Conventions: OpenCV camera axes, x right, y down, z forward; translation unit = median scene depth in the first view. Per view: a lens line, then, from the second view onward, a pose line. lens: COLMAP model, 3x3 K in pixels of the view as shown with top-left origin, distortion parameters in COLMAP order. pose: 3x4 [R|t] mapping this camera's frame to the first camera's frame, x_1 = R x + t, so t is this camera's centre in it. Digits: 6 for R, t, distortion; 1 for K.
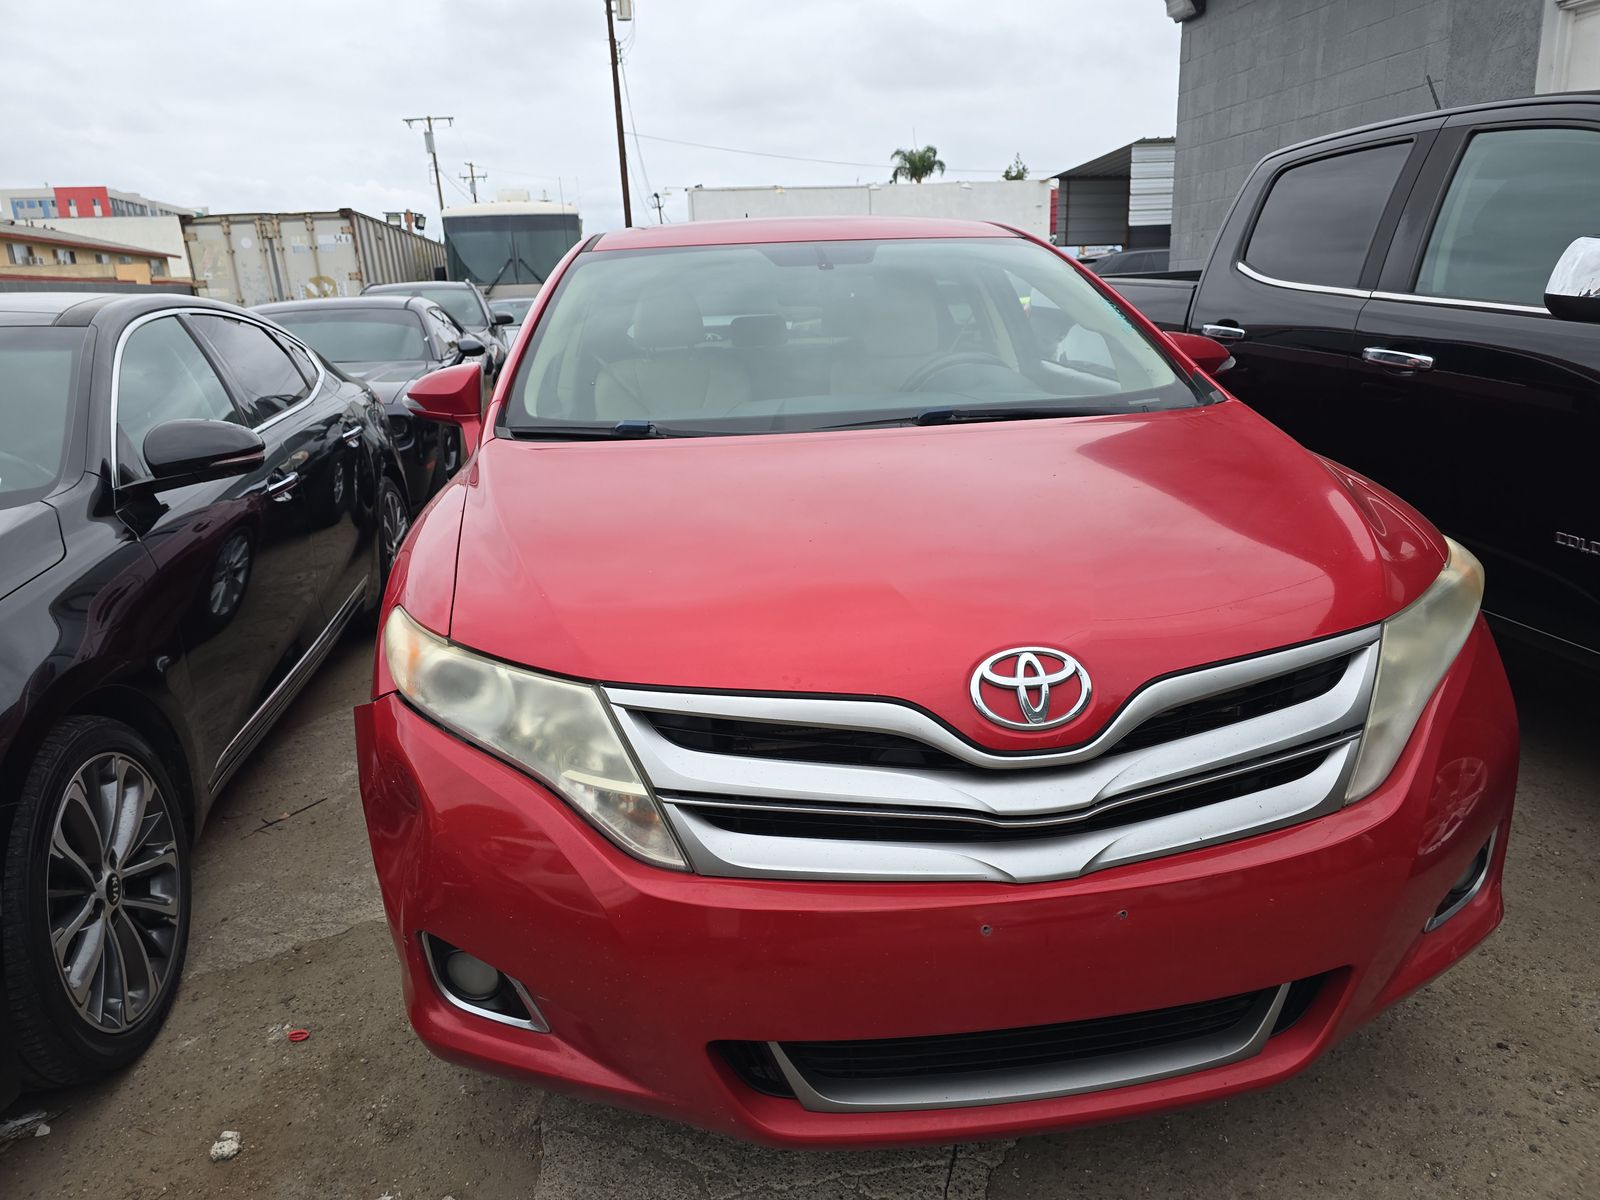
lens RADIAL K [[1082.0, 0, 800.0], [0, 1082.0, 600.0], [0, 0, 1]] dist [0.047238, -0.043775]
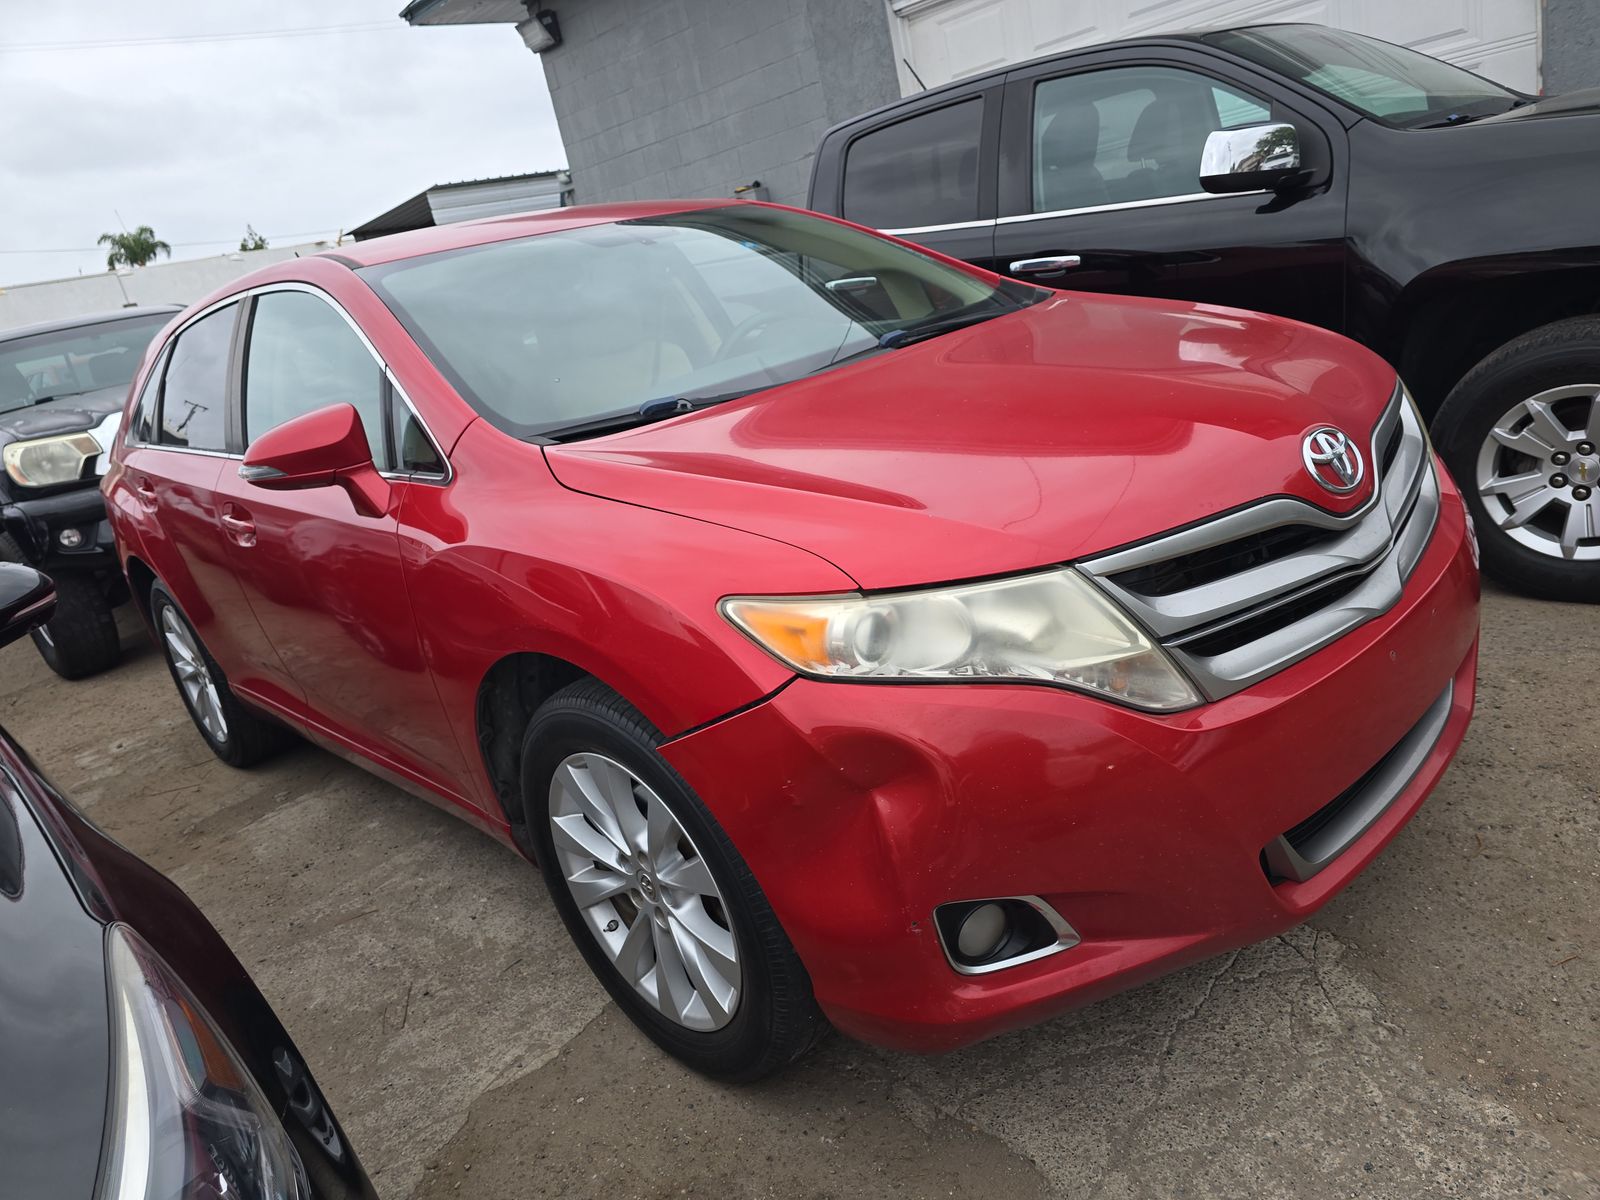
lens RADIAL K [[1082.0, 0, 800.0], [0, 1082.0, 600.0], [0, 0, 1]] dist [0.047238, -0.043775]
pose [[0.799305, -0.296309, 0.522793, -0.186671], [0.318945, 0.946515, 0.048827, -0.003813], [-0.509299, 0.127714, 0.851060, 0.059113]]
